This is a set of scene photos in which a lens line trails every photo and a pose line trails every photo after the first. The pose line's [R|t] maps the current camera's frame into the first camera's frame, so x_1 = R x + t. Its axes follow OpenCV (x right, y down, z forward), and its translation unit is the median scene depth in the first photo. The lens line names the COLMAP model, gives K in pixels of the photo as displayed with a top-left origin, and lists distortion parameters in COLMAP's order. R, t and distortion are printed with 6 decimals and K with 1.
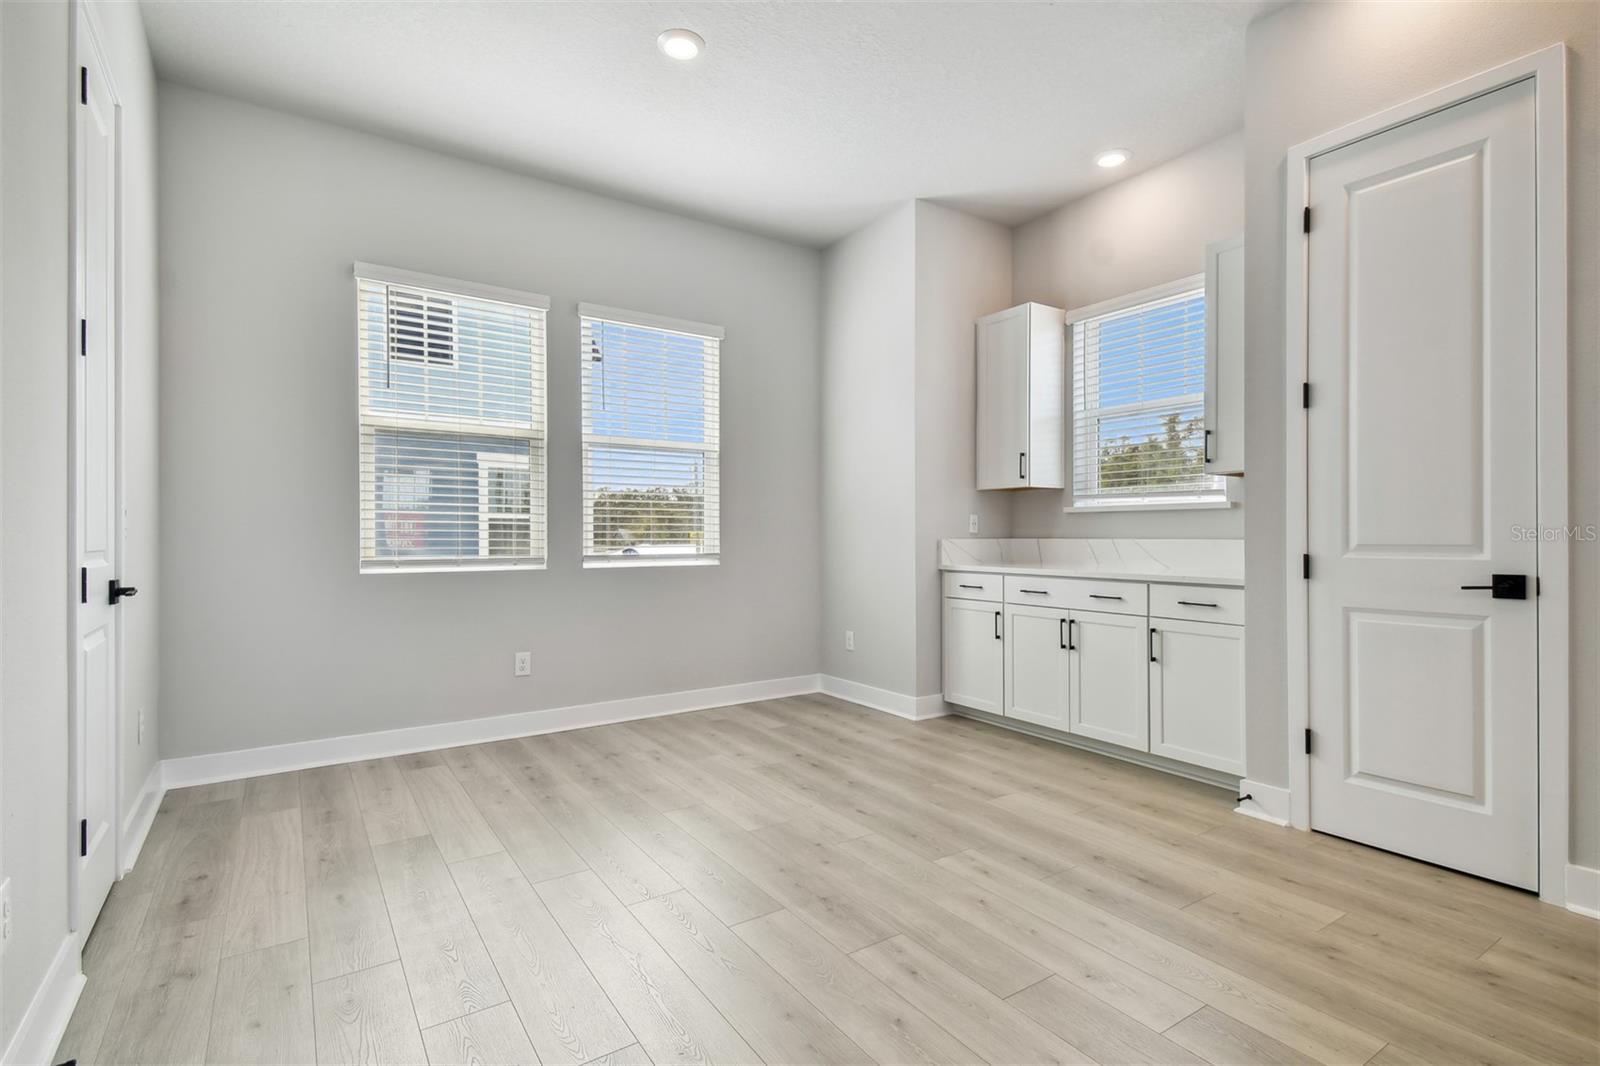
lens RADIAL K [[762.0, 0, 804.4], [0, 762.0, 534.2], [0, 0, 1]] dist [0.050913, -0.023488]
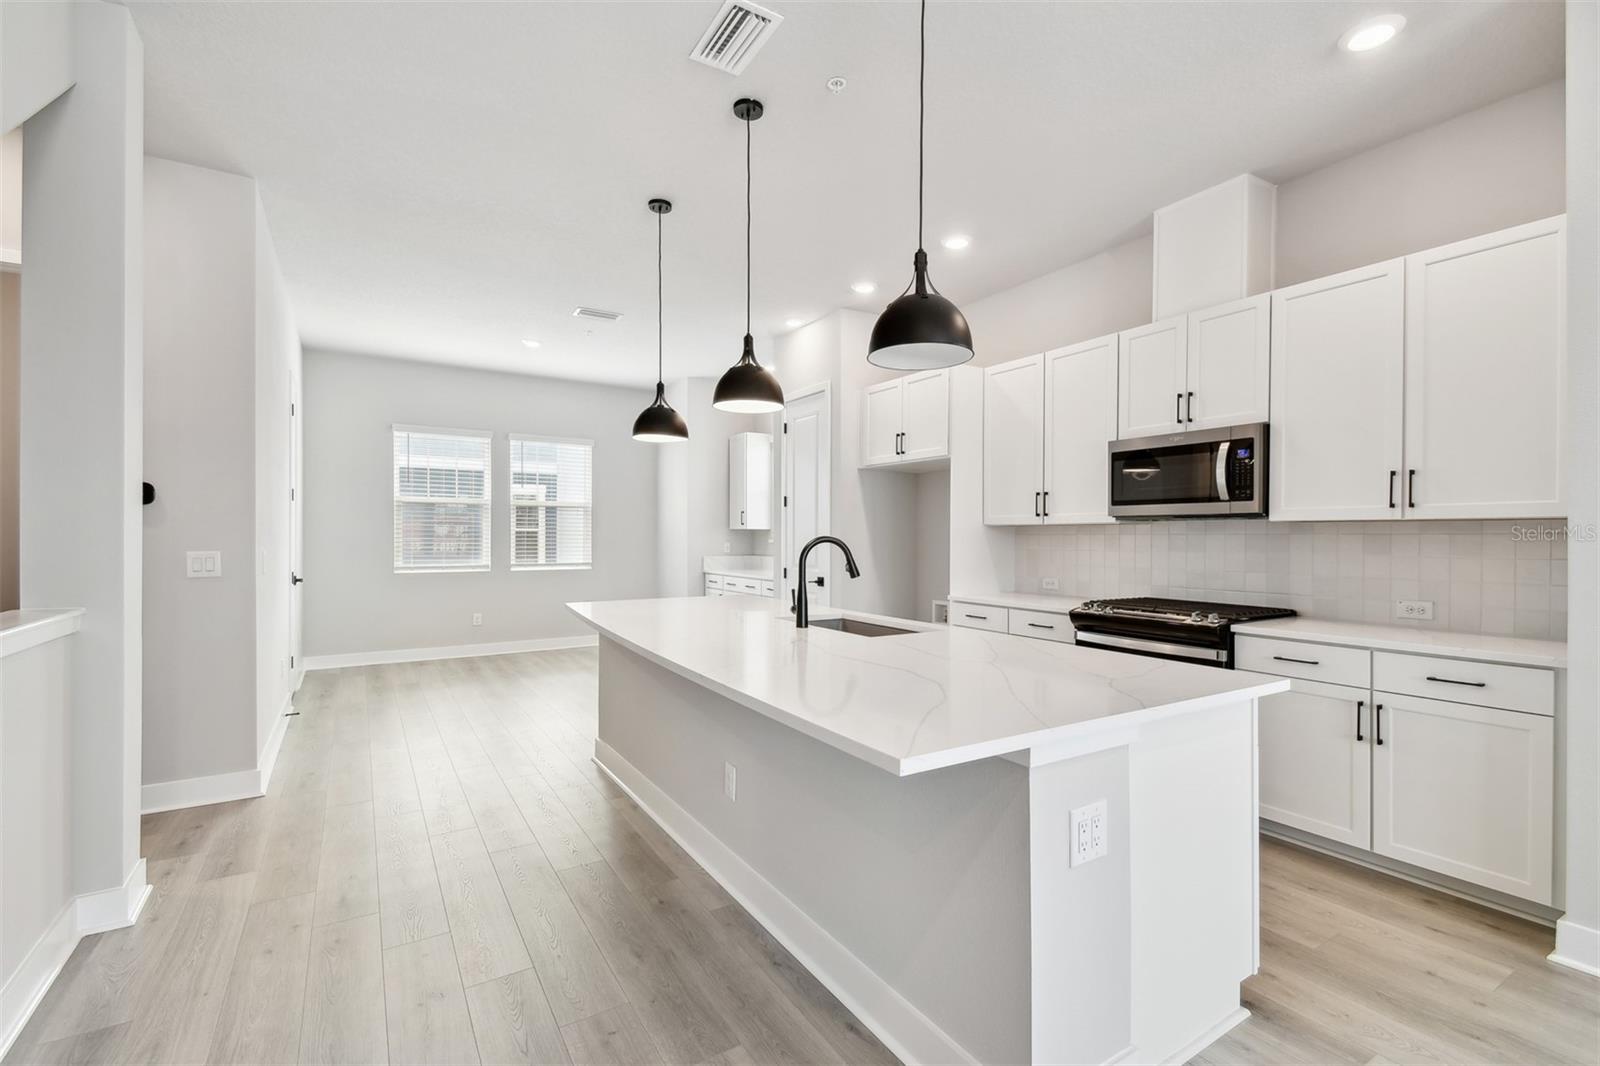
lens RADIAL K [[703.9, 0, 805.3], [0, 703.9, 538.0], [0, 0, 1]] dist [0.054616, -0.029955]
pose [[0.999459, 0.005114, -0.032480, 0.577670], [-0.005000, 0.999981, 0.003599, -0.054916], [0.032498, -0.003435, 0.999466, -0.861556]]
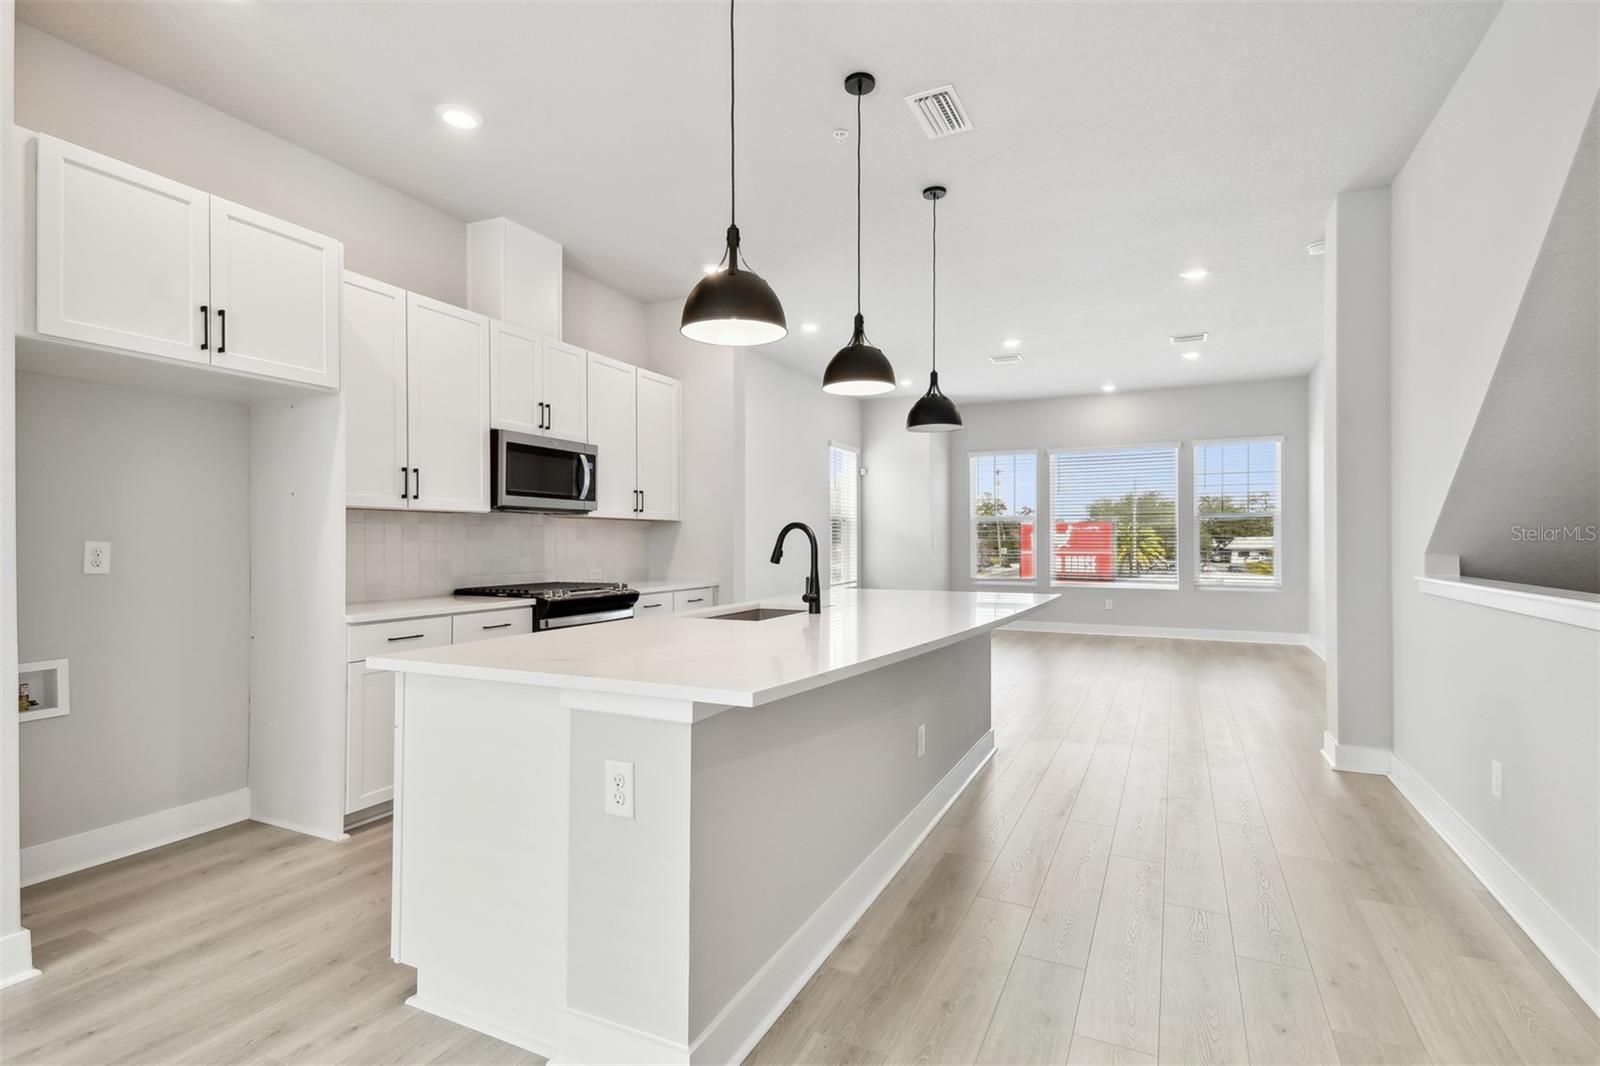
lens RADIAL K [[764.9, 0, 799.4], [0, 764.9, 537.2], [0, 0, 1]] dist [0.052539, -0.024438]
pose [[-0.500342, 0.005914, 0.865808, -0.176132], [0.001366, 0.999981, -0.006041, -0.032323], [-0.865827, -0.001839, -0.500340, 0.357218]]
